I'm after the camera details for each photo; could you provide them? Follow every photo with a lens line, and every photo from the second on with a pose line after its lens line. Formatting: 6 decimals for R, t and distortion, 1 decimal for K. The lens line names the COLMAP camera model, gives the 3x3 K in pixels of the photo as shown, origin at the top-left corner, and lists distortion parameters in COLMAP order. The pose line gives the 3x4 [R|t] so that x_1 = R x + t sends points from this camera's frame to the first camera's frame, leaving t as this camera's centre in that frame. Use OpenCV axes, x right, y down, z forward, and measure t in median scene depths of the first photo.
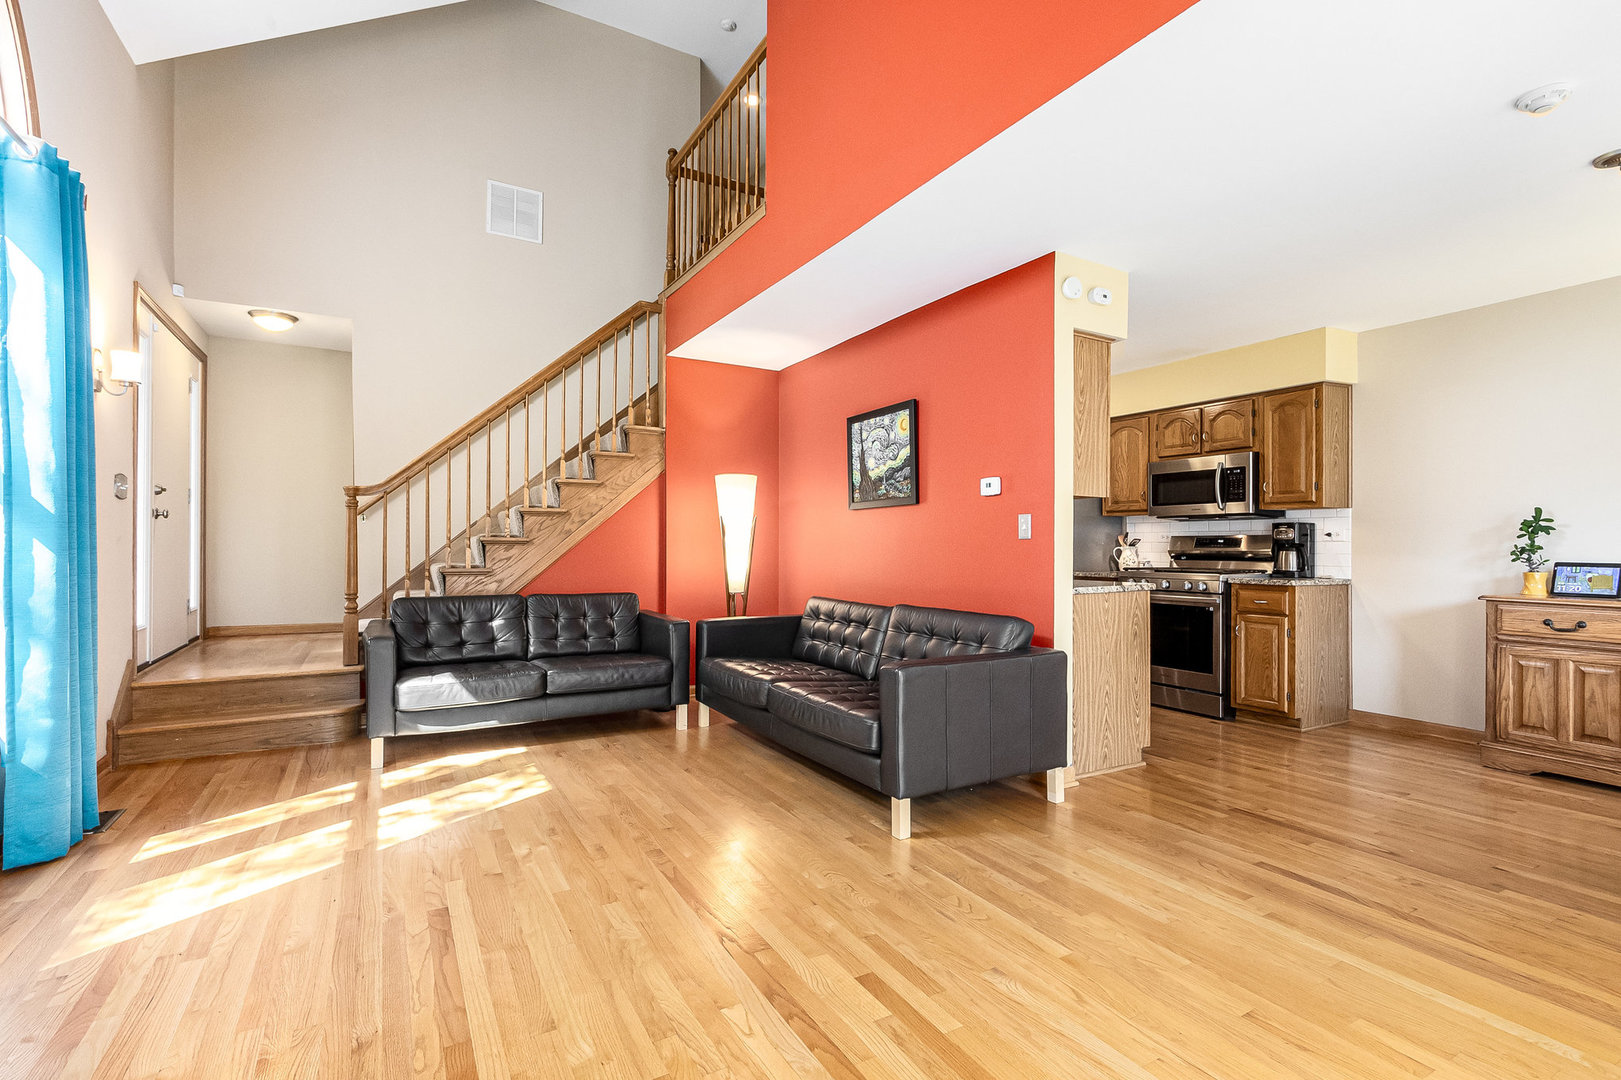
lens RADIAL K [[747.3, 0, 814.3], [0, 747.3, 549.9], [0, 0, 1]] dist [-0.001089, -0.000296]
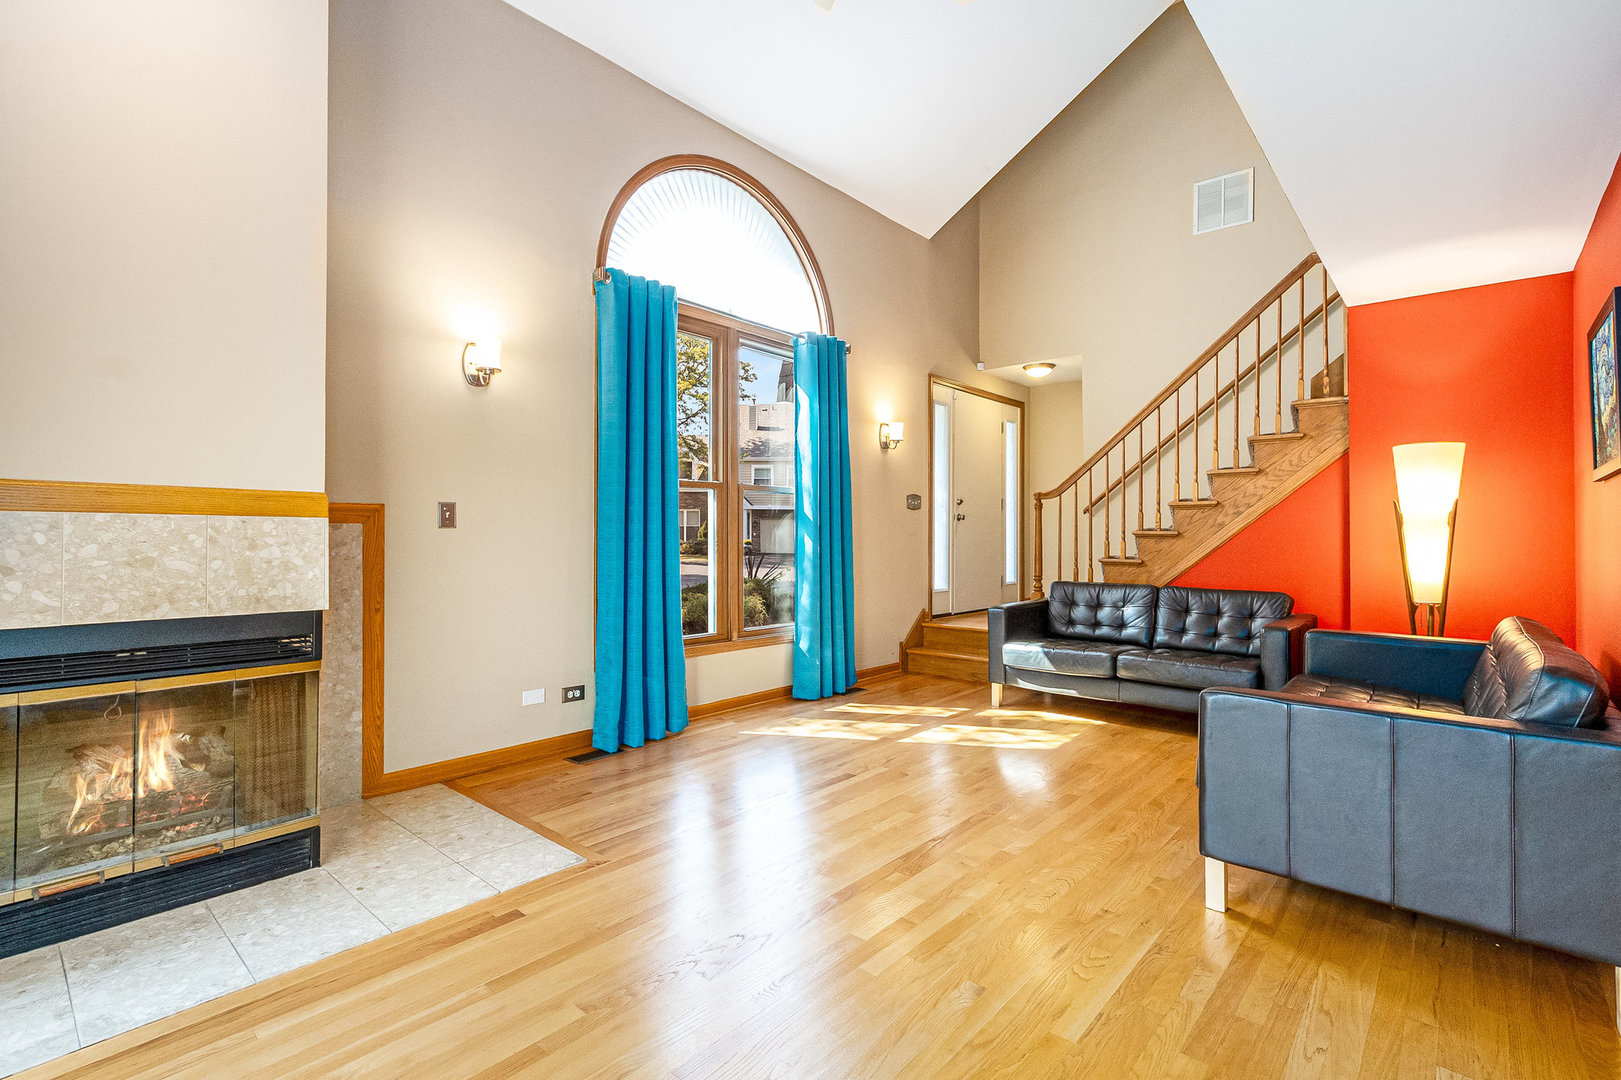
lens RADIAL K [[748.5, 0, 808.8], [0, 748.5, 536.3], [0, 0, 1]] dist [0.009949, 0.000102]
pose [[0.314722, -0.001163, -0.949183, 0.426522], [-0.008964, 0.999951, -0.004198, -0.000333], [0.949142, 0.009830, 0.314696, 0.194947]]
